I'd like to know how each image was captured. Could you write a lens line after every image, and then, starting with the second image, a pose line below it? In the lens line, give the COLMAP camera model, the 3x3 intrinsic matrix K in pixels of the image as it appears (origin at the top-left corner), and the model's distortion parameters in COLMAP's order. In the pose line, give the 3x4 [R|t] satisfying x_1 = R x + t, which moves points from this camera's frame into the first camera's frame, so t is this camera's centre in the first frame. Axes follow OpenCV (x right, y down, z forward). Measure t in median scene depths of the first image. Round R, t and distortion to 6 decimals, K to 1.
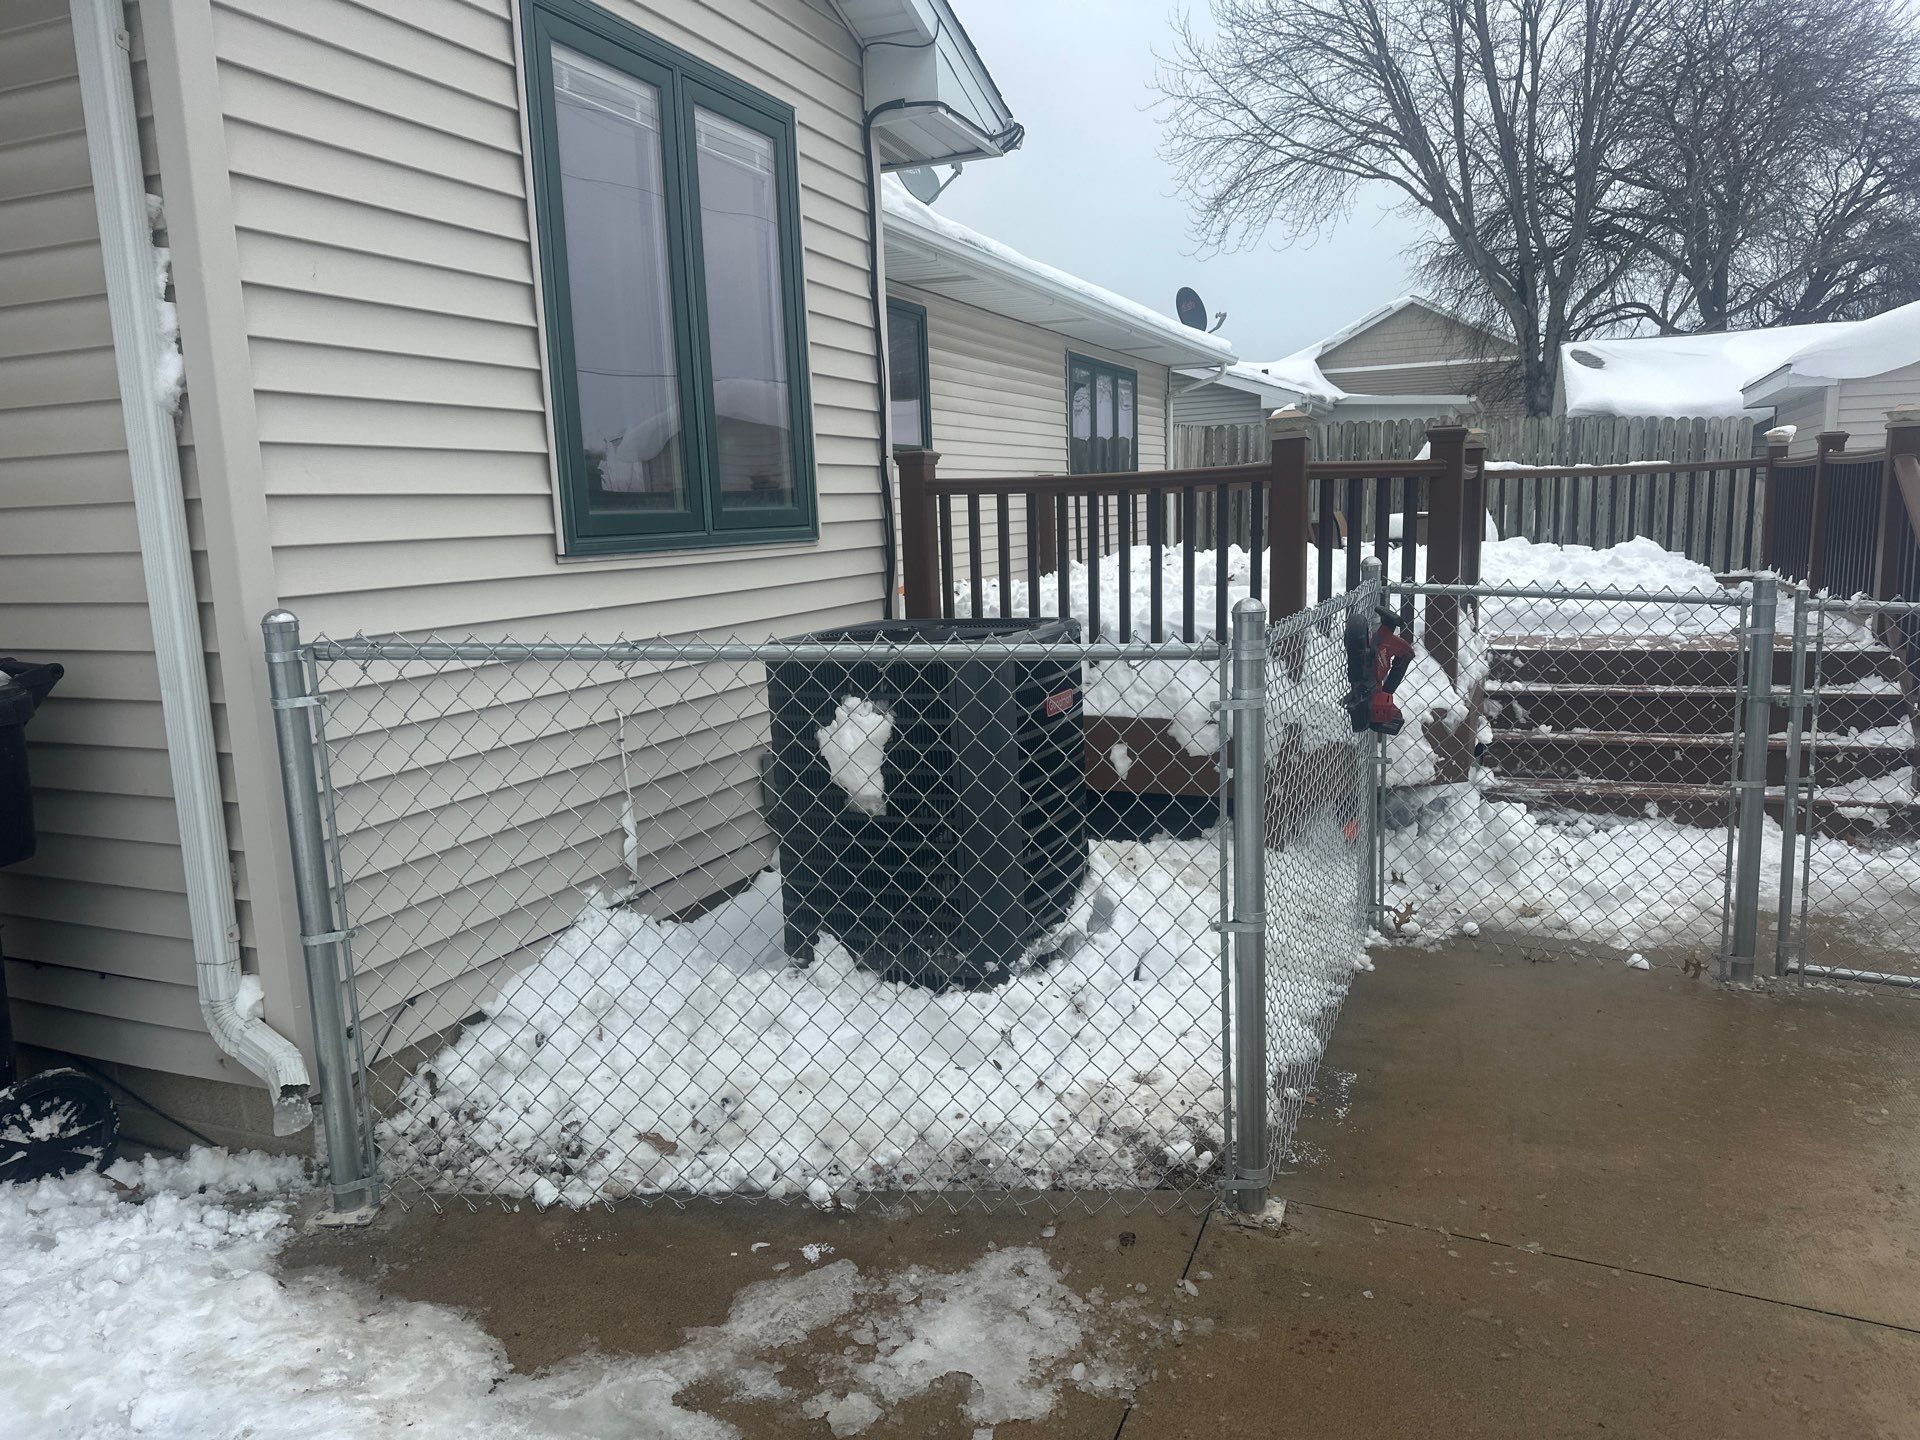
lens RADIAL K [[1341.5, 0, 954.1], [0, 1341.5, 726.5], [0, 0, 1]] dist [0.034618, -0.044671]
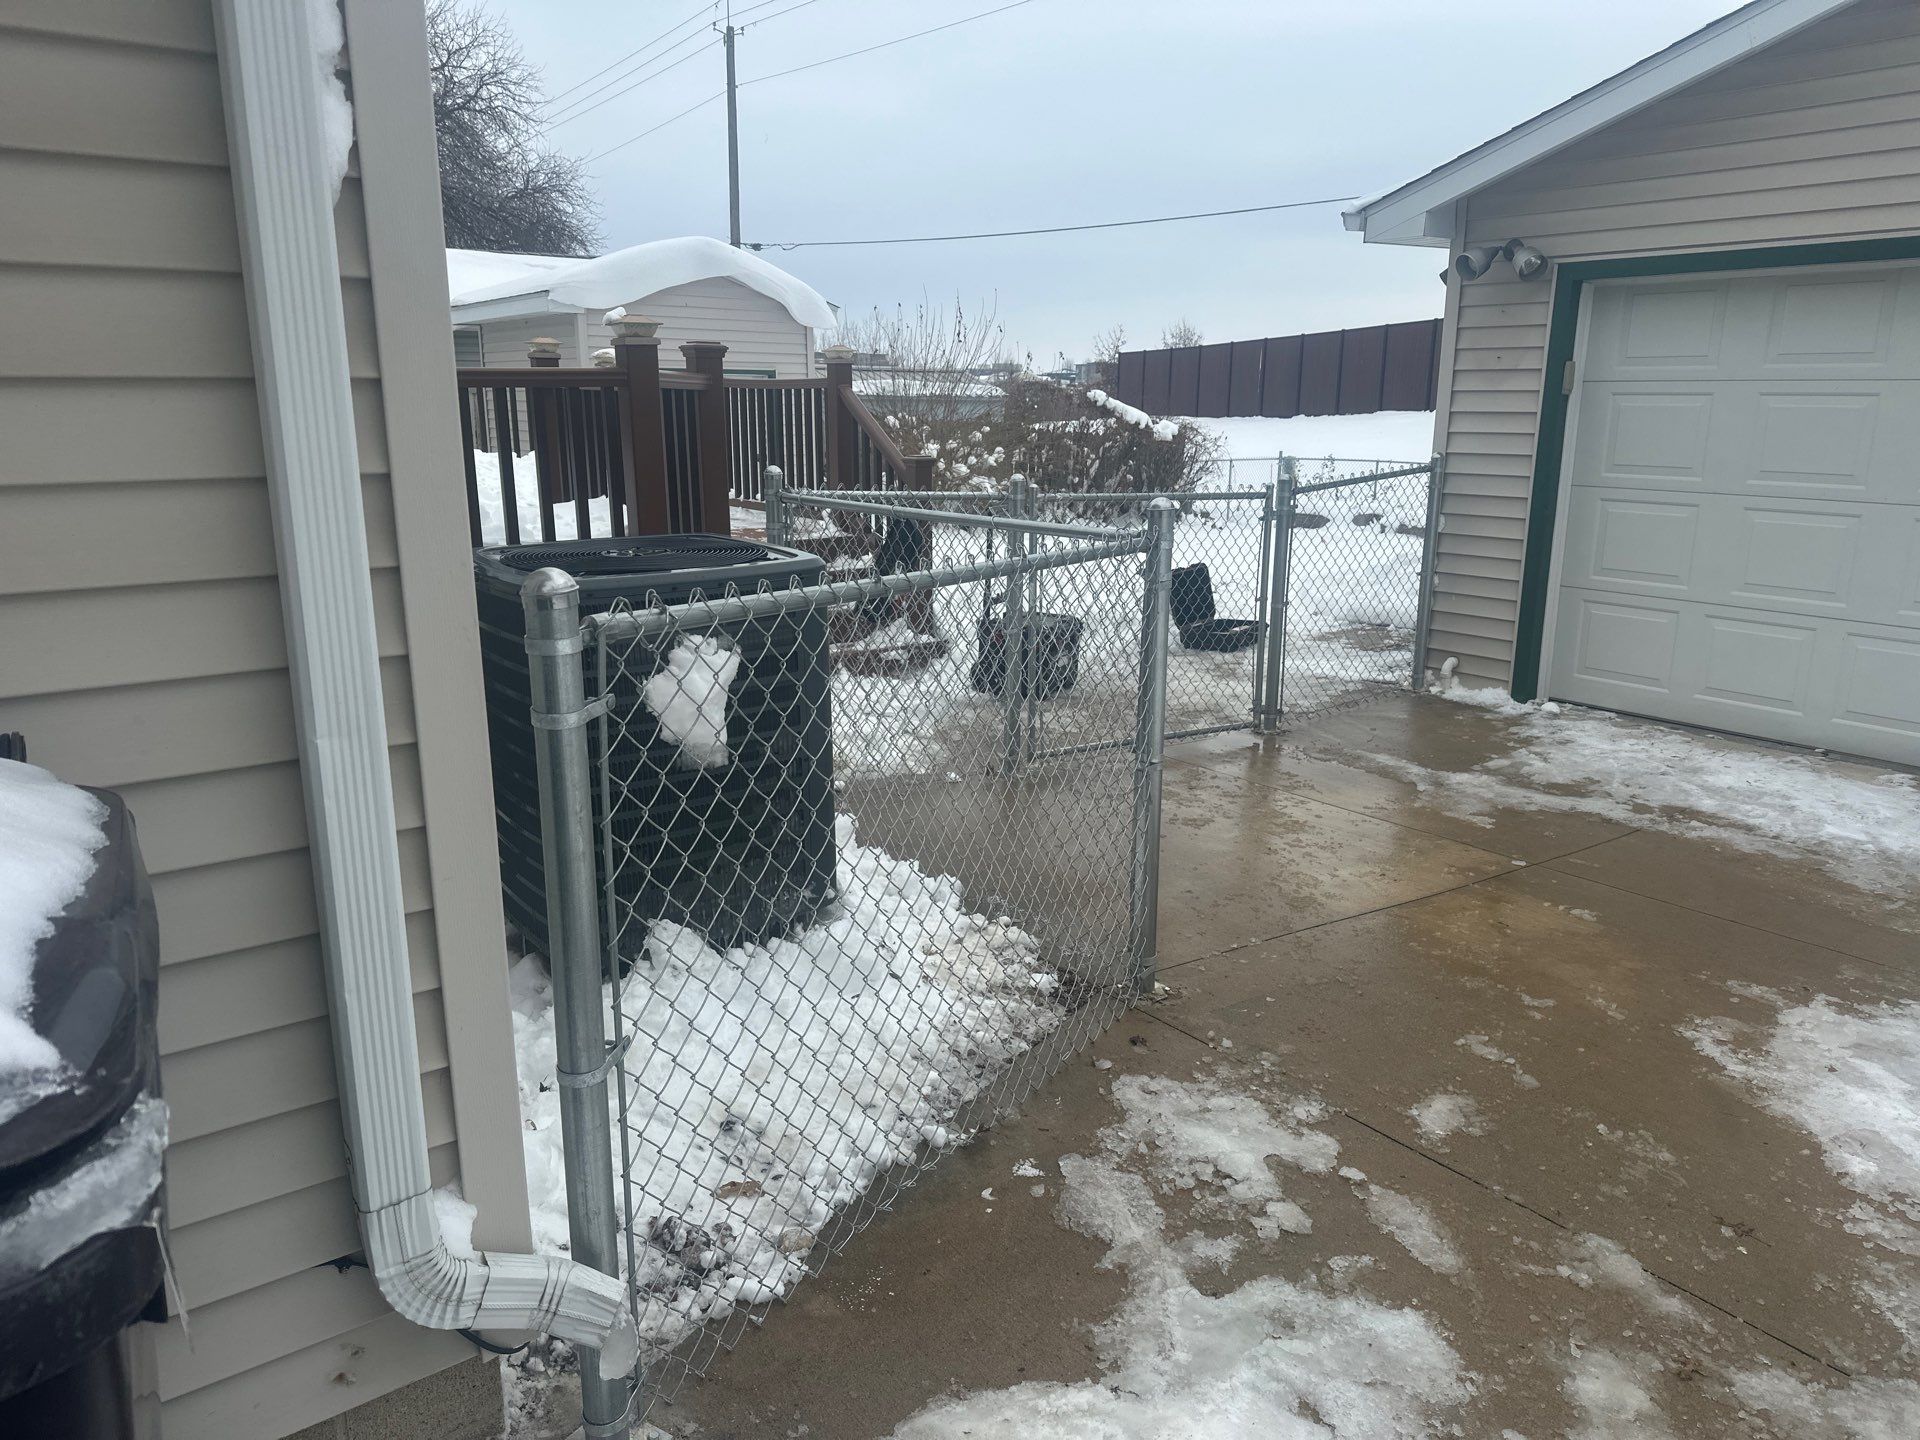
lens RADIAL K [[1335.0, 0, 960.0], [0, 1335.0, 720.0], [0, 0, 1]] dist [0.100393, -0.126000]
pose [[0.506558, -0.171146, 0.845049, -0.404354], [0.118702, 0.984612, 0.128256, -0.032697], [-0.853996, 0.035341, 0.519078, 0.224115]]
